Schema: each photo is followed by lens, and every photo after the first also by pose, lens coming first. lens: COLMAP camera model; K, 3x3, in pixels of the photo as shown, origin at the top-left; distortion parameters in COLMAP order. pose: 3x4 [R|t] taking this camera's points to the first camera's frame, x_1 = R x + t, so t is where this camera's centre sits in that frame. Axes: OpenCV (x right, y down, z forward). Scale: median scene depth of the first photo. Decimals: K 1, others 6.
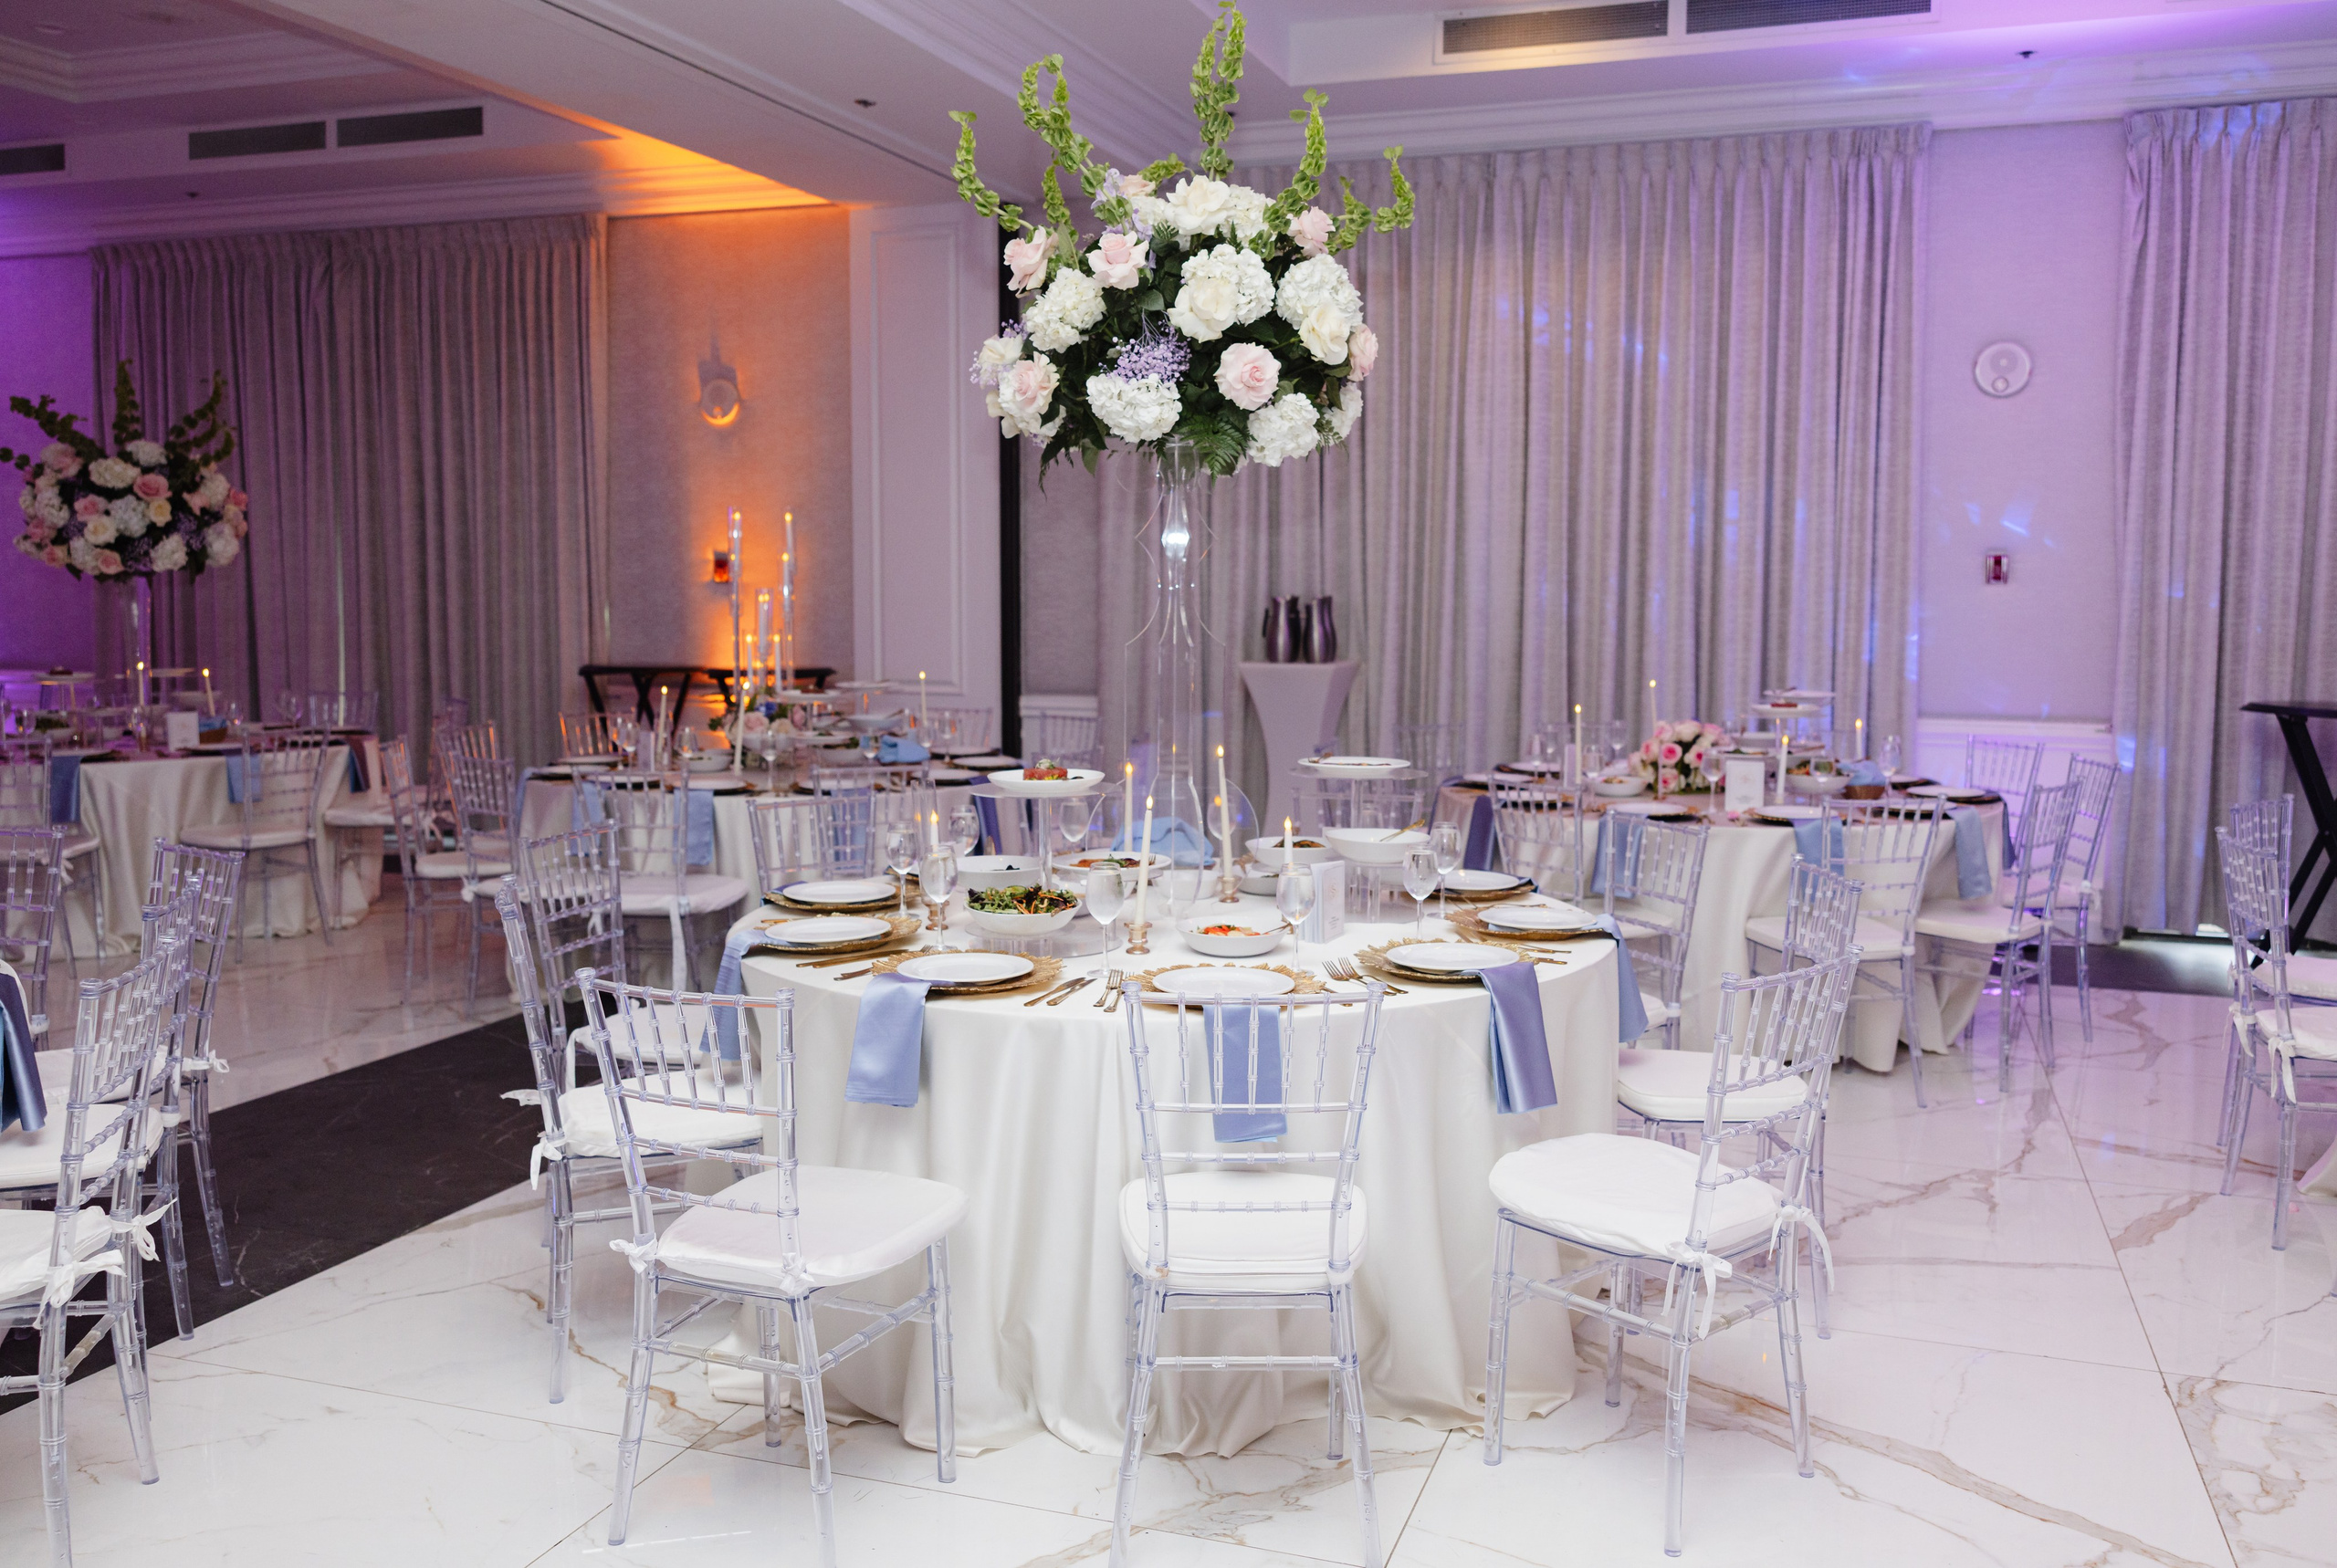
lens RADIAL K [[1911.6, 0, 1192.8], [0, 1911.6, 716.5], [0, 0, 1]] dist [0.002293, 0.003383]
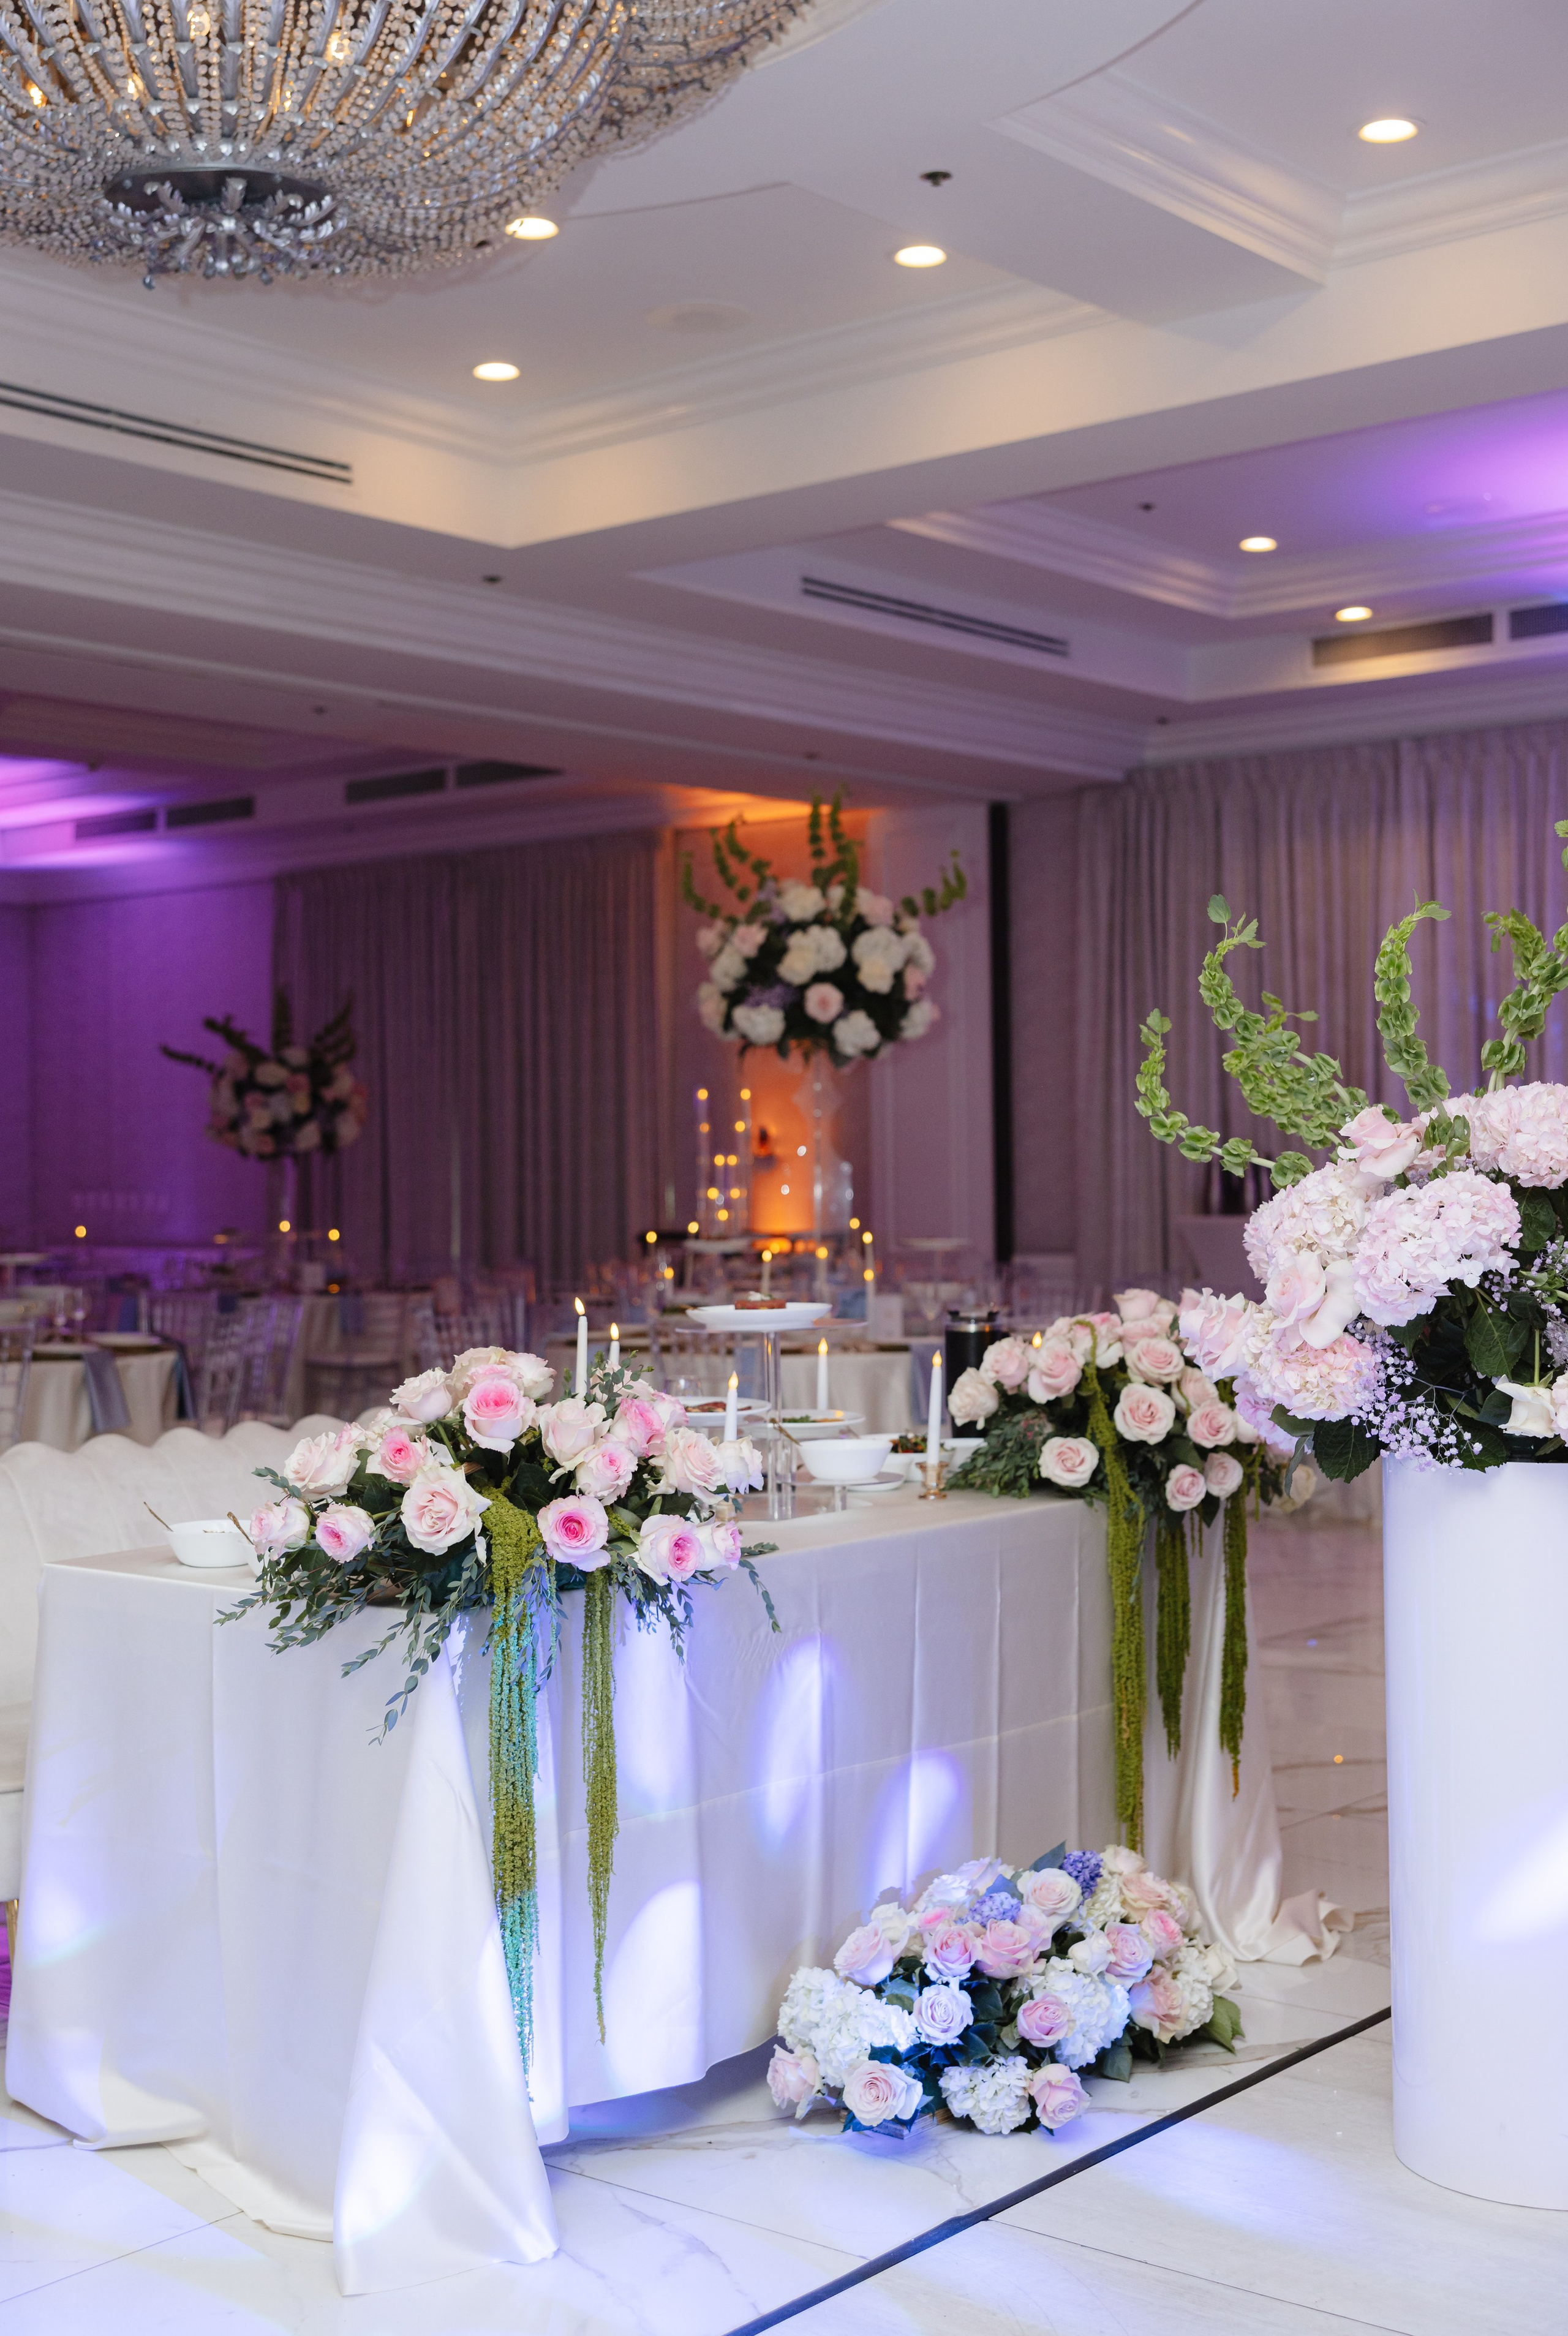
lens RADIAL K [[2903.5, 0, 779.3], [0, 2903.5, 1169.7], [0, 0, 1]] dist [0.025925, 0.000000]
pose [[0.933559, -0.017019, -0.358020, 0.429844], [-0.010766, 0.997090, -0.075471, 0.076066], [0.358263, 0.074312, 0.930659, -0.652936]]
